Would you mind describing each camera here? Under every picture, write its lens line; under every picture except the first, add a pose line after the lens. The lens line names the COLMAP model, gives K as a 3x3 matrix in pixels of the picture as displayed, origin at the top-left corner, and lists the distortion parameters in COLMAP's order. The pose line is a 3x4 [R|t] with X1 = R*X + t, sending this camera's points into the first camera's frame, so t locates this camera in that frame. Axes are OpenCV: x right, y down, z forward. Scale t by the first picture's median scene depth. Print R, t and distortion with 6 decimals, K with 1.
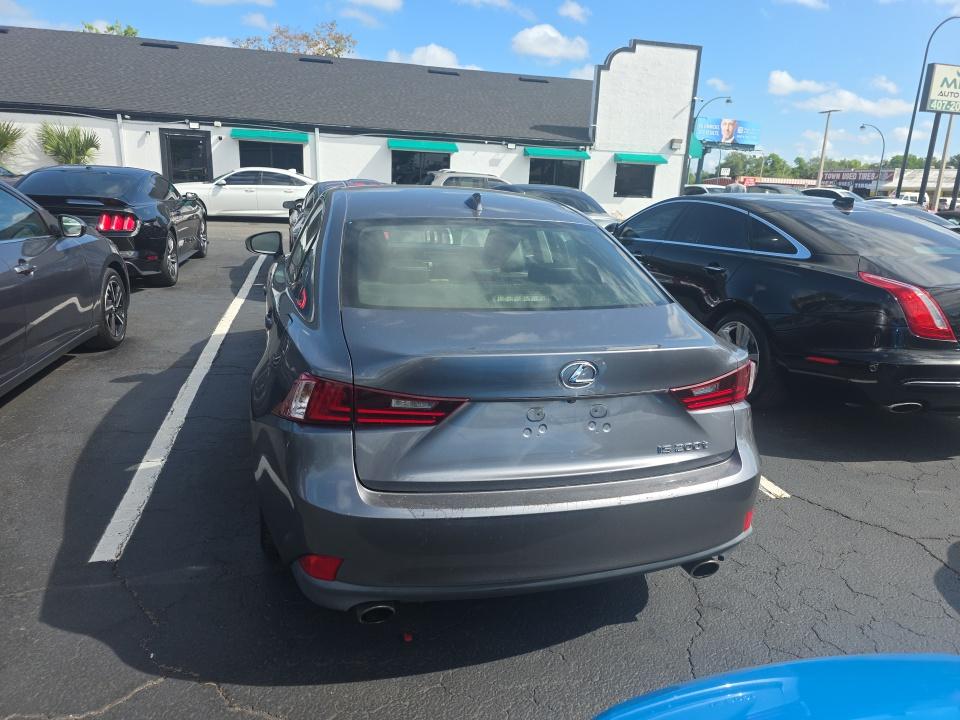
lens RADIAL K [[658.2, 0, 479.0], [0, 658.2, 355.0], [0, 0, 1]] dist [0.049926, -0.048021]
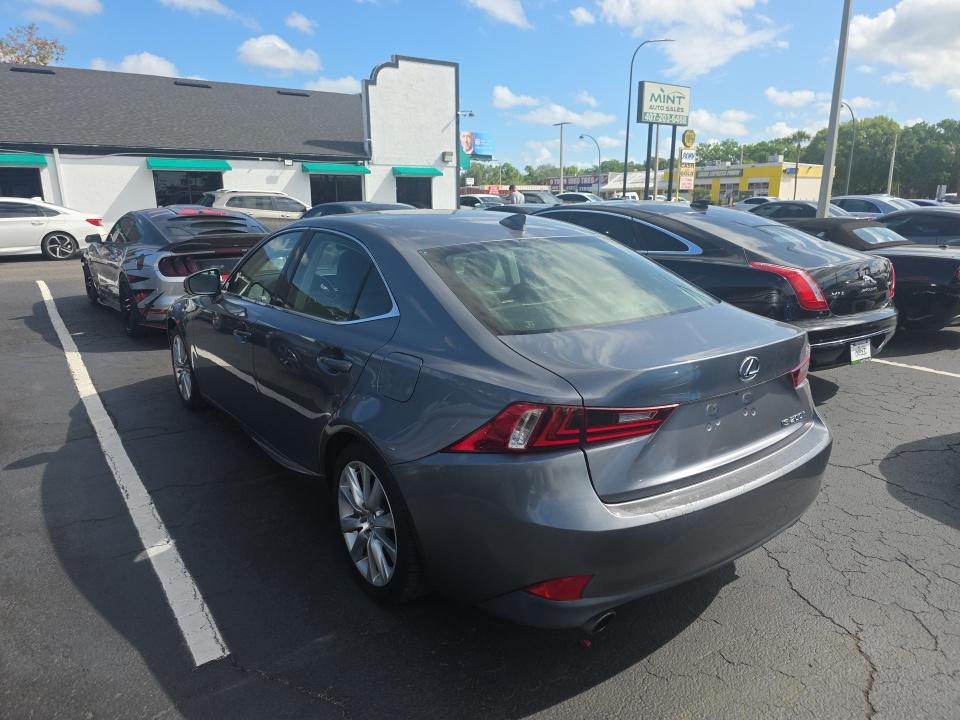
lens RADIAL K [[658.2, 0, 474.4], [0, 658.2, 370.2], [0, 0, 1]] dist [0.049926, -0.048021]
pose [[0.933647, -0.136054, 0.331351, -0.061933], [0.135084, 0.990491, 0.026073, -0.005564], [-0.331747, 0.020418, 0.943147, 0.007348]]
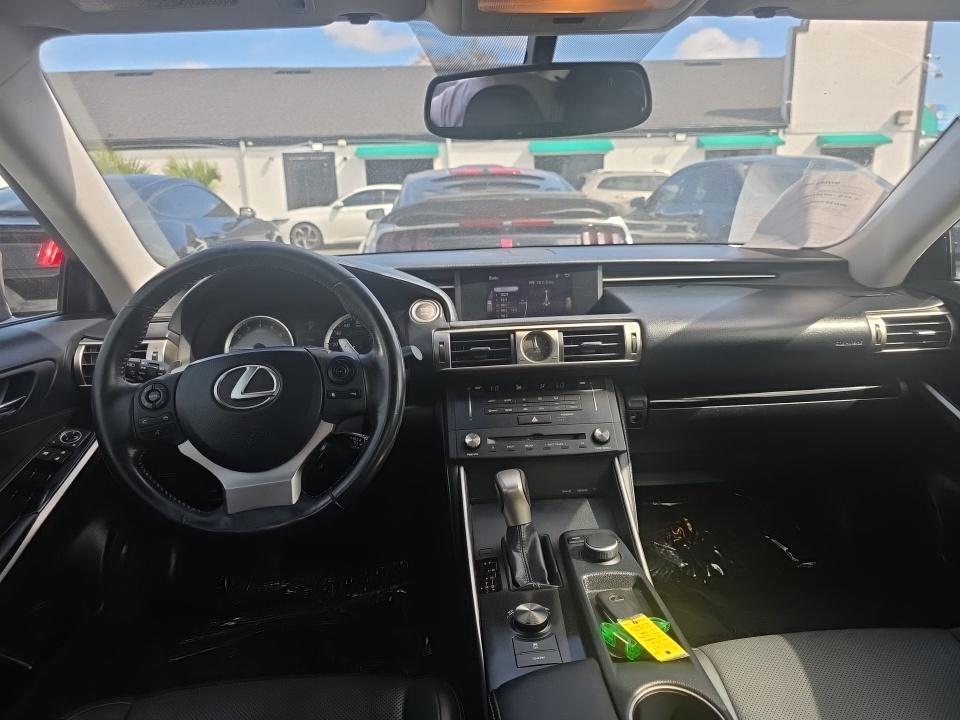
lens RADIAL K [[658.2, 0, 487.3], [0, 658.2, 350.5], [0, 0, 1]] dist [0.049926, -0.048021]
pose [[0.976639, -0.023654, -0.213579, -0.015742], [0.015508, 0.999090, -0.039738, -0.027717], [0.214324, 0.035498, 0.976117, 0.172621]]
